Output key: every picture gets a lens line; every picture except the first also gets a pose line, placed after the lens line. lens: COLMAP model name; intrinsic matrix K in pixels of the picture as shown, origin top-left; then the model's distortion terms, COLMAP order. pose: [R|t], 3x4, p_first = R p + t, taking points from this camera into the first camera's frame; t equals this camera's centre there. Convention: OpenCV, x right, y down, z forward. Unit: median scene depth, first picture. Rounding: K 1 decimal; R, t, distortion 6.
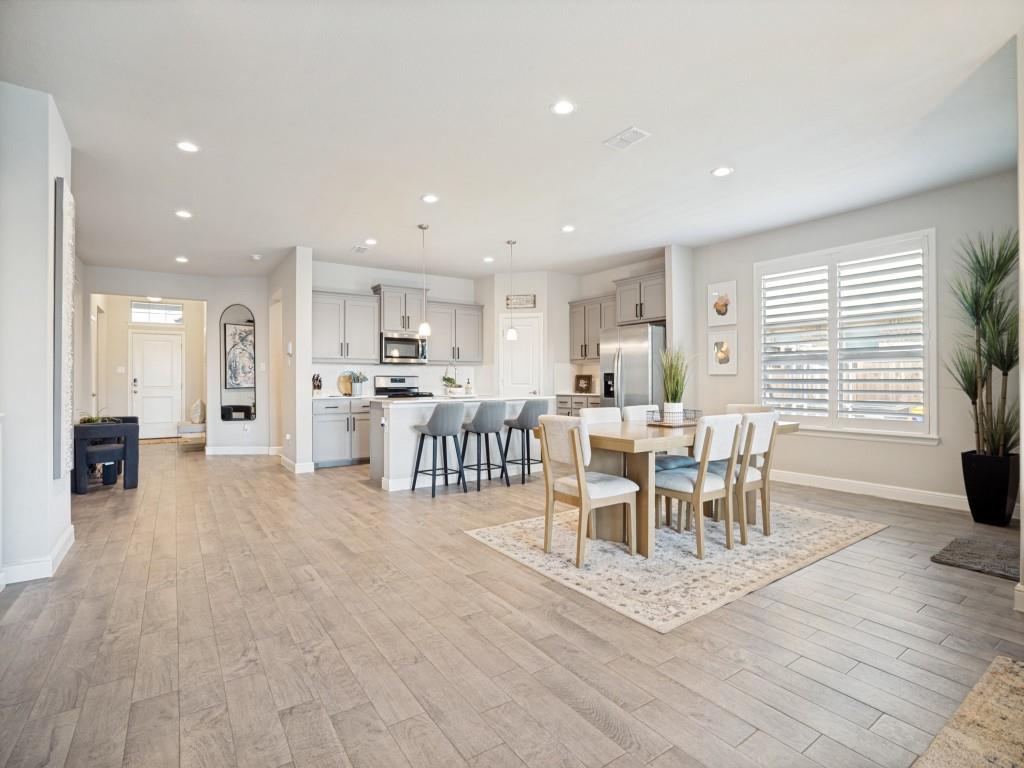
lens RADIAL K [[496.9, 0, 506.0], [0, 496.9, 376.4], [0, 0, 1]] dist [-0.061028, 0.033003]
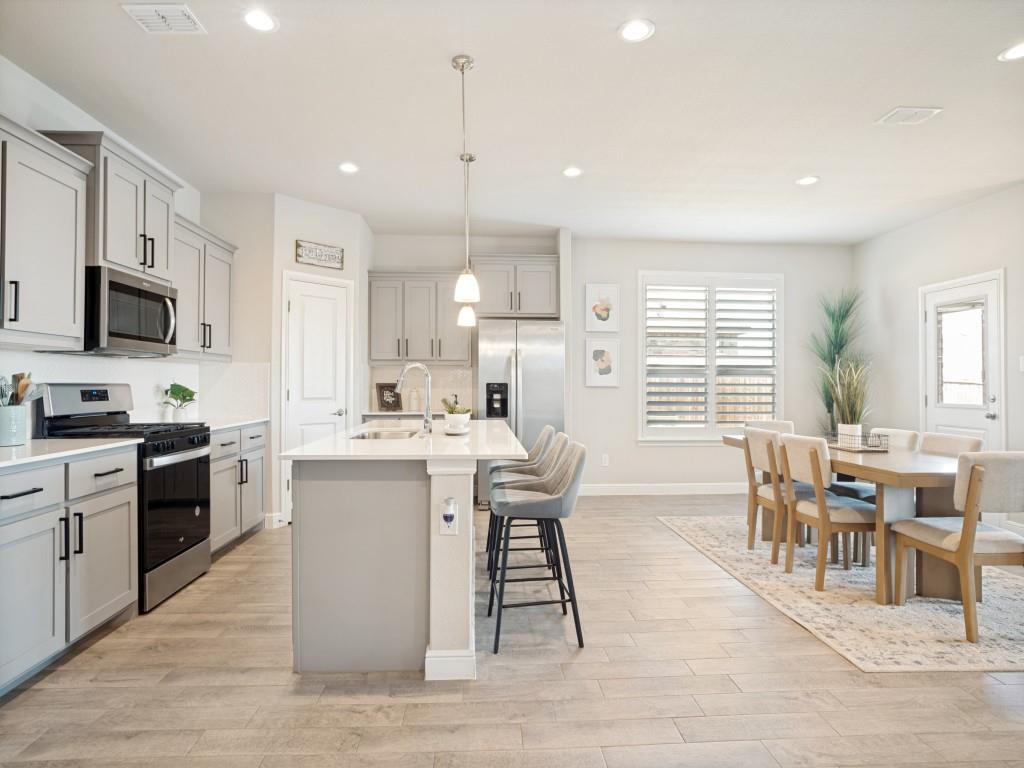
lens RADIAL K [[550.6, 0, 506.4], [0, 550.6, 379.2], [0, 0, 1]] dist [-0.054813, 0.028790]
pose [[0.518496, 0.014007, 0.854965, -0.486310], [-0.013947, 0.999871, -0.007922, -0.006707], [-0.854966, -0.007816, 0.518625, 0.602969]]
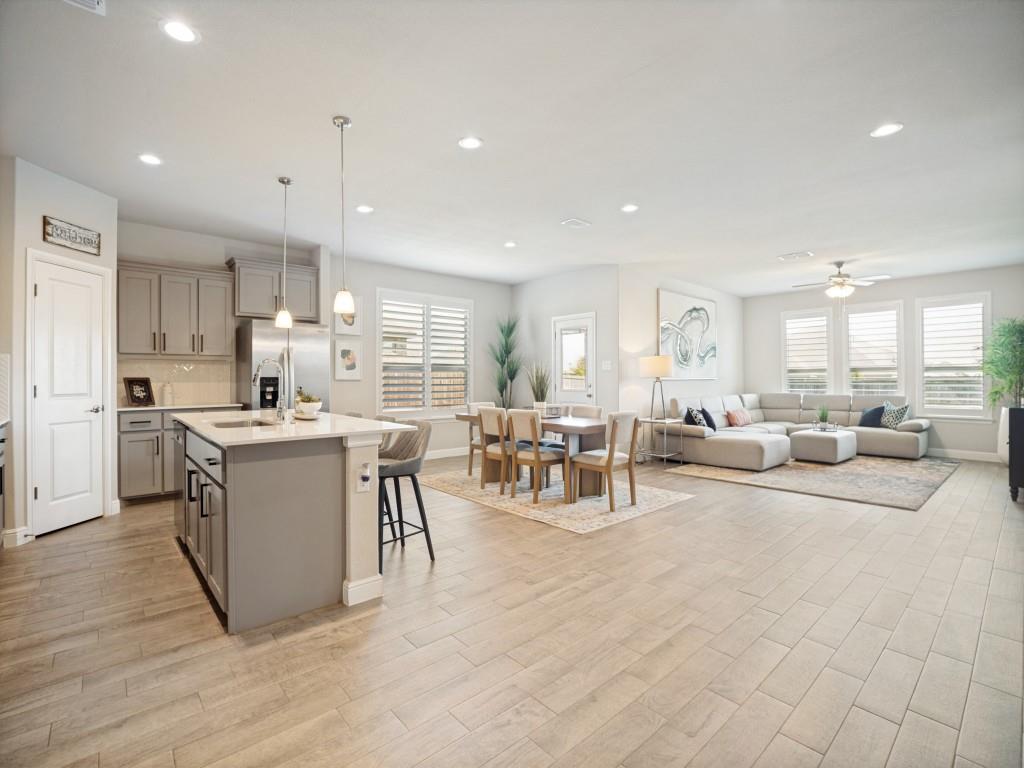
lens RADIAL K [[478.9, 0, 506.7], [0, 478.9, 375.8], [0, 0, 1]] dist [-0.064435, 0.026928]
pose [[-0.121374, 0.009945, 0.992557, -0.620485], [-0.008299, 0.999905, -0.011034, -0.004100], [-0.992572, -0.009577, -0.121280, 0.747176]]
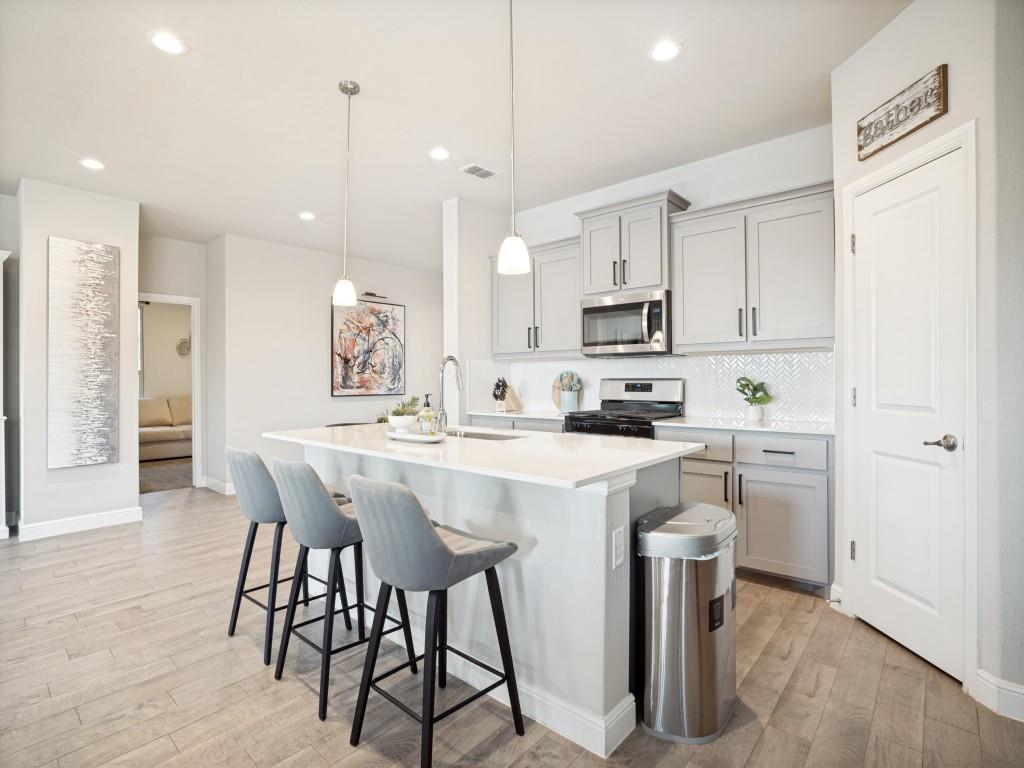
lens RADIAL K [[496.9, 0, 506.0], [0, 496.9, 376.4], [0, 0, 1]] dist [-0.061028, 0.033003]
pose [[0.248894, 0.000876, -0.968530, 0.299436], [0.017432, 0.999834, 0.005384, -0.010259], [0.968374, -0.018223, 0.248837, 0.876890]]
